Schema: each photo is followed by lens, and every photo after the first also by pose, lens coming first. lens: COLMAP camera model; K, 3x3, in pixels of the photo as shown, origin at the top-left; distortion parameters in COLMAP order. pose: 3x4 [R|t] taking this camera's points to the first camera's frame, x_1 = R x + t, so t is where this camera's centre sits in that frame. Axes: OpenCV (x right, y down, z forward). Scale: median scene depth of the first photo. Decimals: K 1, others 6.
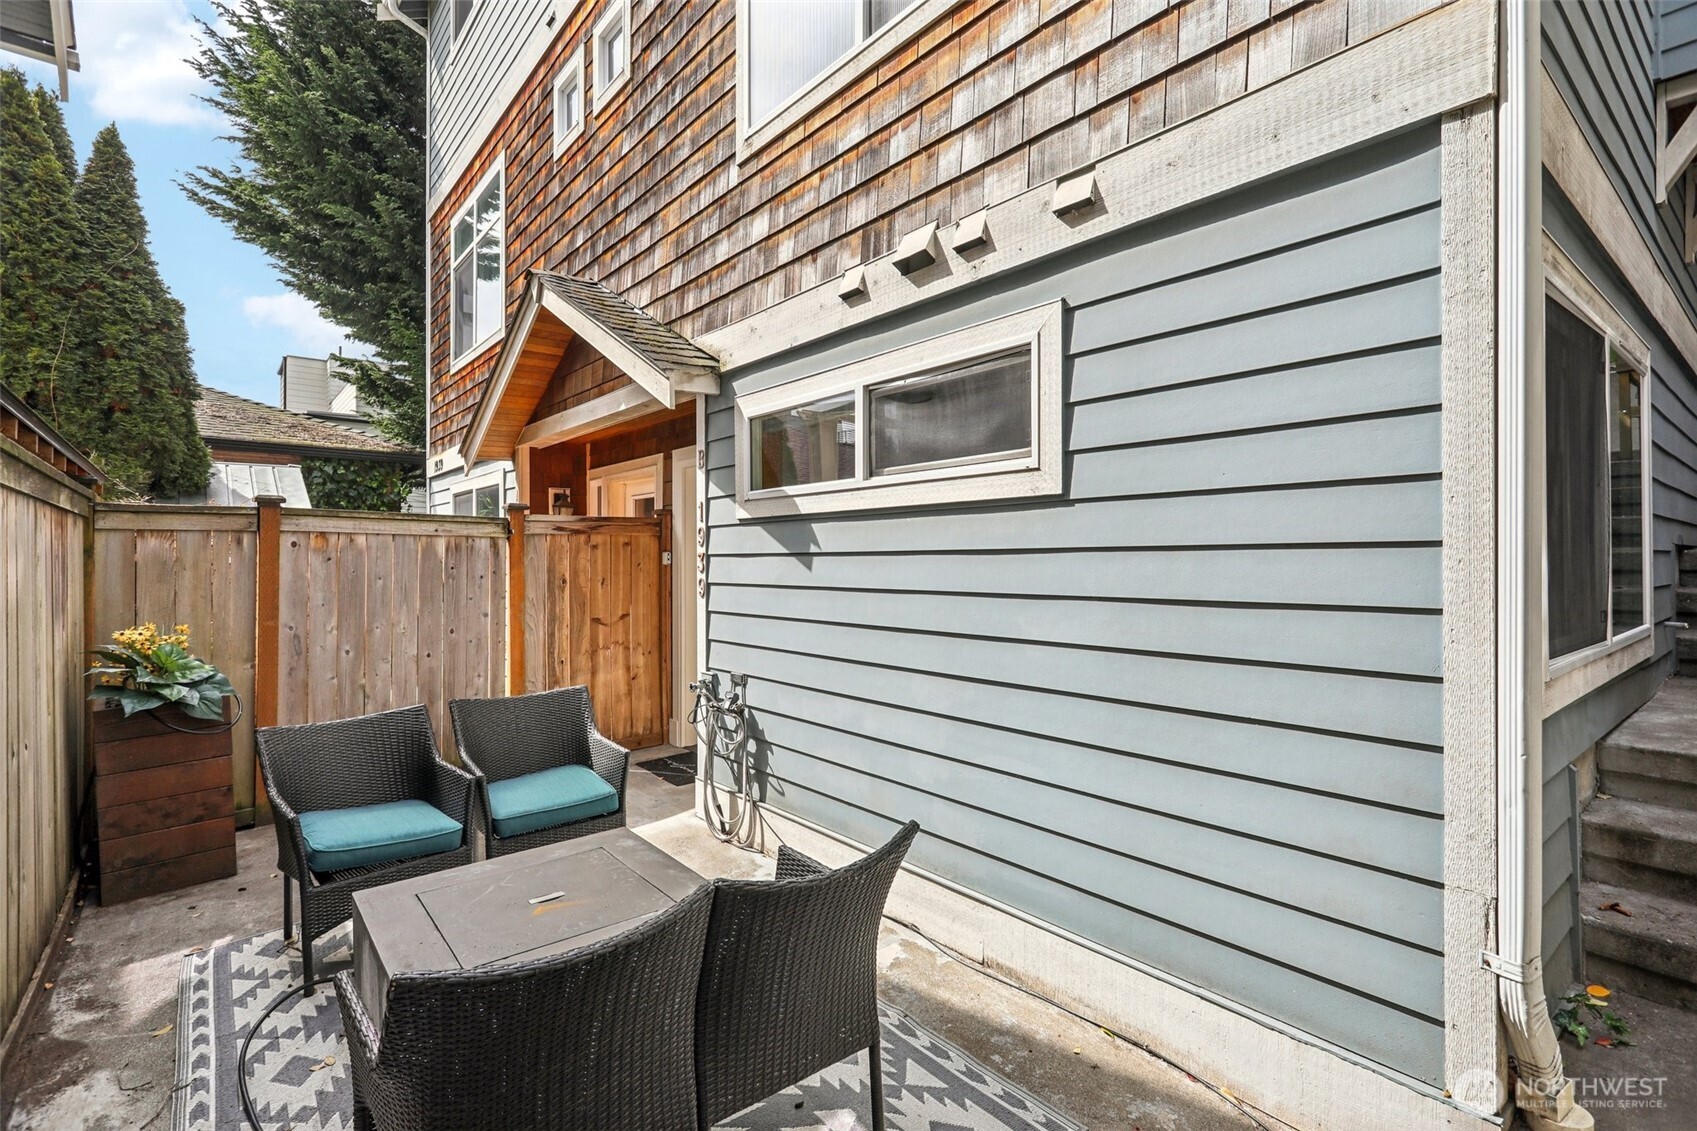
lens RADIAL K [[793.3, 0, 845.0], [0, 793.3, 557.9], [0, 0, 1]] dist [-0.006329, 0.003291]
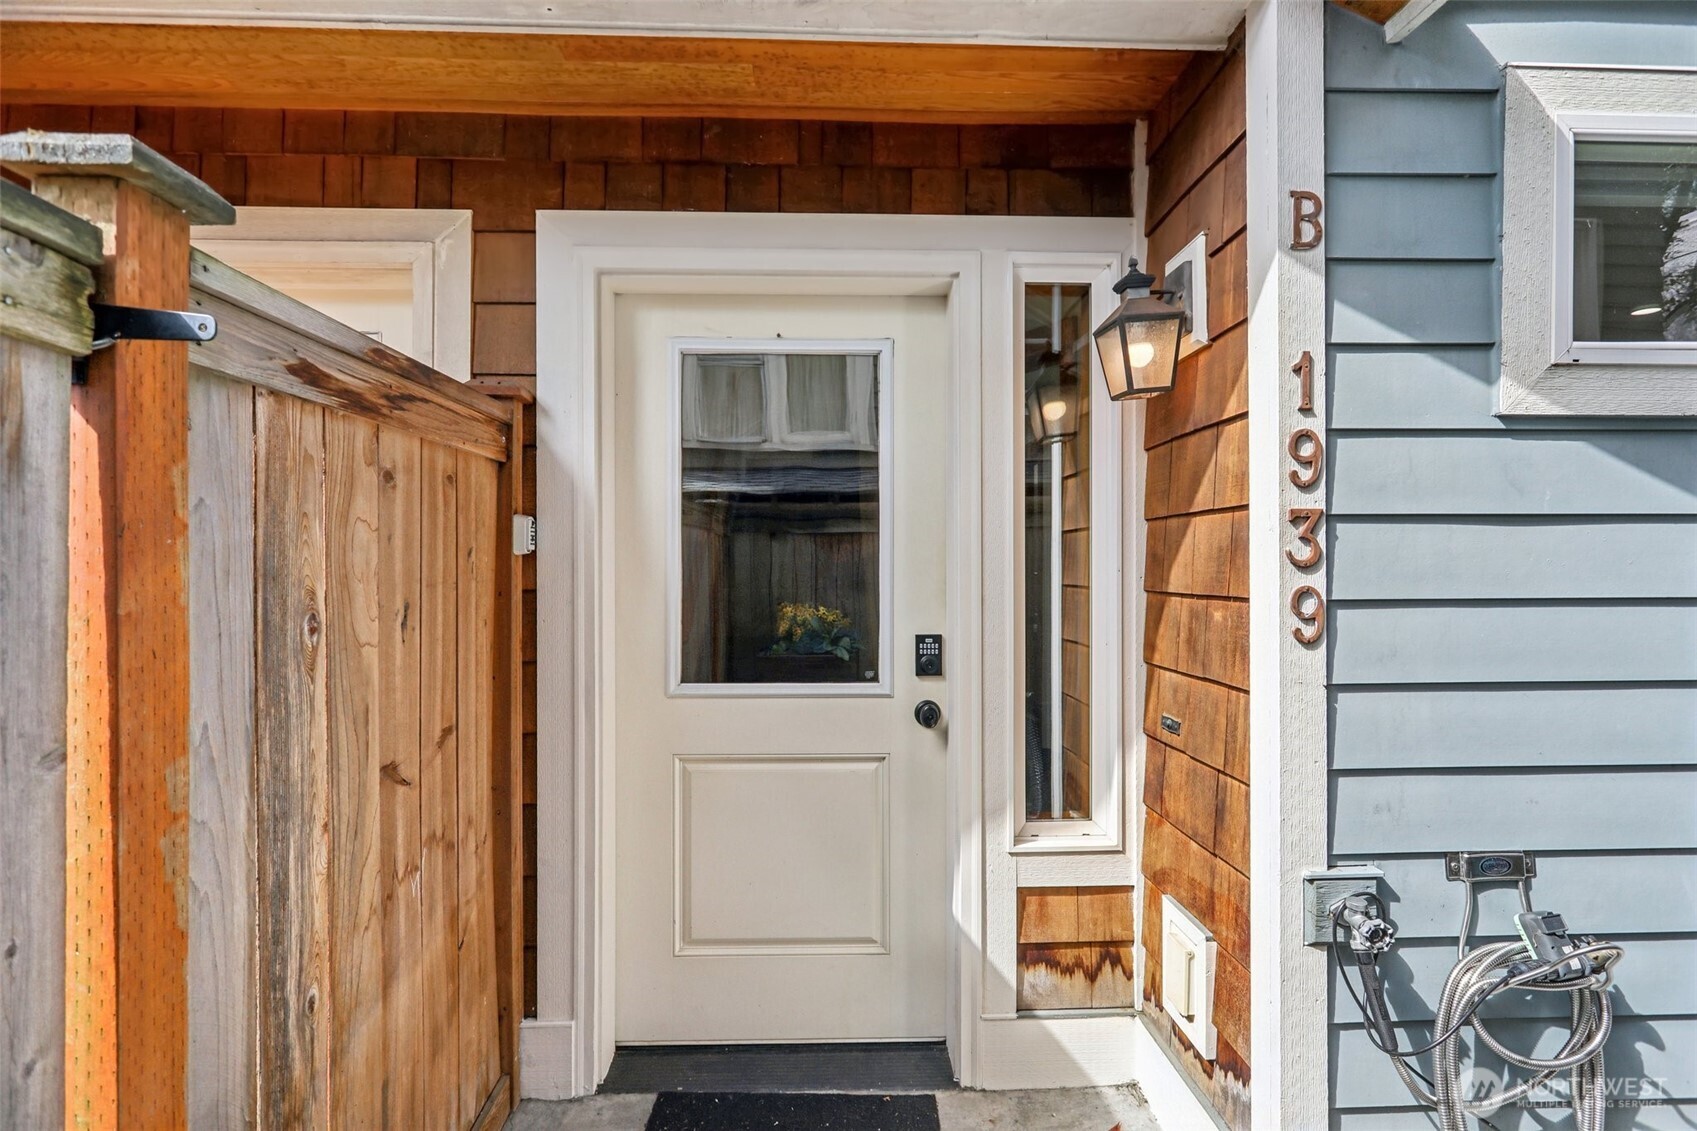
lens RADIAL K [[793.3, 0, 847.7], [0, 793.3, 565.9], [0, 0, 1]] dist [-0.006329, 0.003291]
pose [[0.603376, -0.001777, 0.797455, -0.437099], [-0.002371, 0.999989, 0.004022, 0.012751], [-0.797453, -0.004318, 0.603365, 0.754751]]
